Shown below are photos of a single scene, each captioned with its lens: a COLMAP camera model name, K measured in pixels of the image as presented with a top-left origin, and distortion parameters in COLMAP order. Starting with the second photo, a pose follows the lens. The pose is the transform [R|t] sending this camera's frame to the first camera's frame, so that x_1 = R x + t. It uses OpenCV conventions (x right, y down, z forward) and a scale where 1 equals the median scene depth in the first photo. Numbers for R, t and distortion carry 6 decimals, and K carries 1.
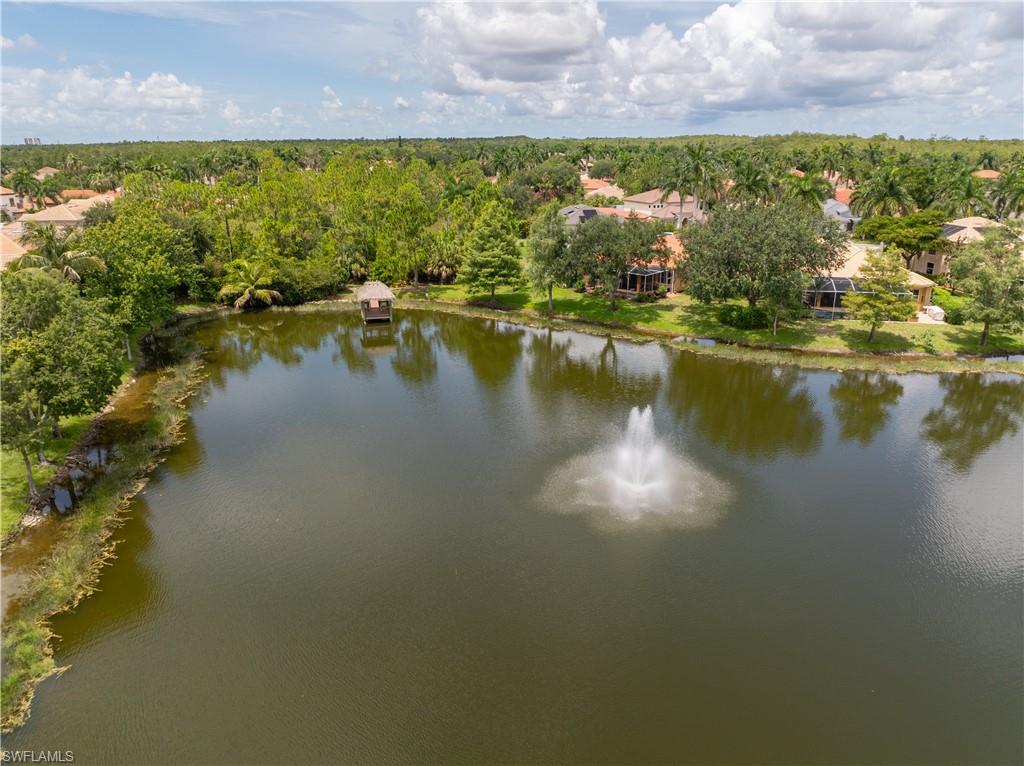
lens RADIAL K [[726.7, 0, 512.1], [0, 726.7, 389.2], [0, 0, 1]] dist [-0.040523, 0.026214]
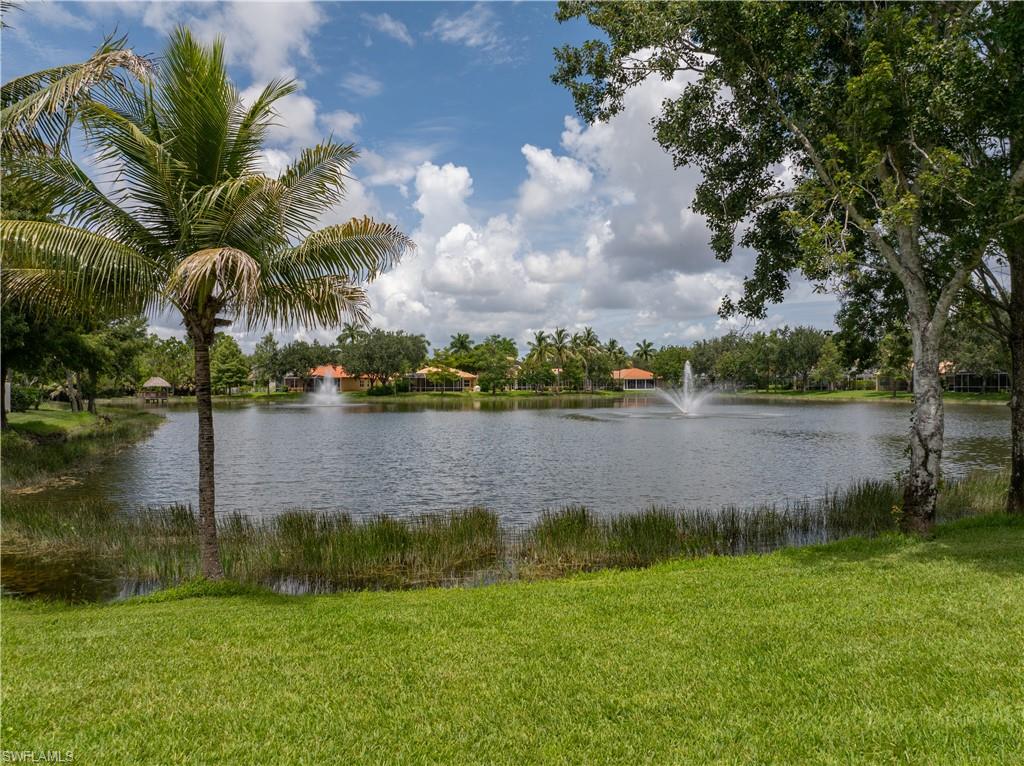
lens RADIAL K [[726.7, 0, 511.0], [0, 726.7, 385.1], [0, 0, 1]] dist [-0.040523, 0.026214]
pose [[0.905201, -0.001258, 0.424982, -0.150276], [0.140005, 0.945057, -0.295409, 0.435544], [-0.401260, 0.326904, 0.855643, -0.662226]]
